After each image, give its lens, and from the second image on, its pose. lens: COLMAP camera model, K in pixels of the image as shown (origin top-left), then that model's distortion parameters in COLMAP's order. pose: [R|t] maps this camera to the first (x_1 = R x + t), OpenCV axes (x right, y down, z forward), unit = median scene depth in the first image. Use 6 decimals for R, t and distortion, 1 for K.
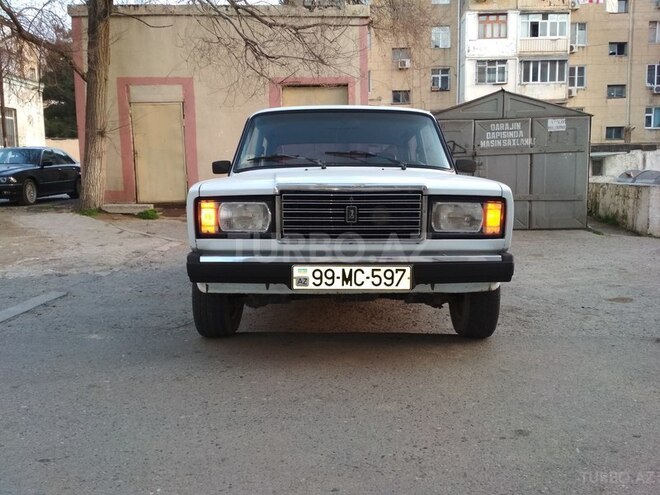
lens RADIAL K [[608.4, 0, 330.0], [0, 608.4, 247.5], [0, 0, 1]] dist [0.110300, -0.296706]
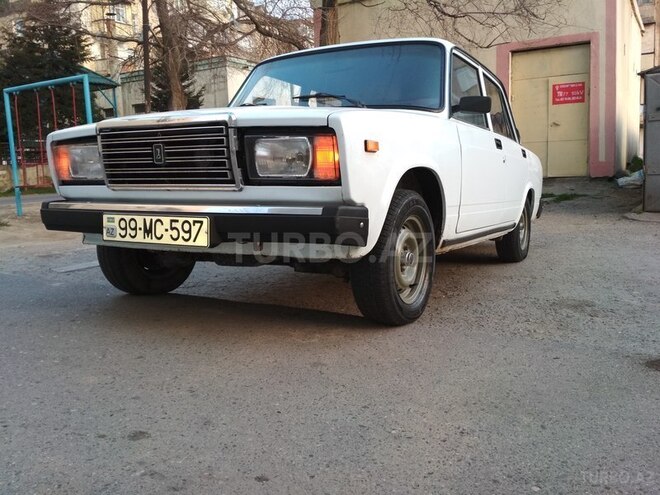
lens RADIAL K [[608.4, 0, 330.0], [0, 608.4, 247.5], [0, 0, 1]] dist [0.110300, -0.296706]
pose [[0.873228, 0.047705, -0.484971, 0.662765], [-0.038530, 0.998840, 0.028876, 0.040691], [0.485786, -0.006529, 0.874053, 0.377552]]
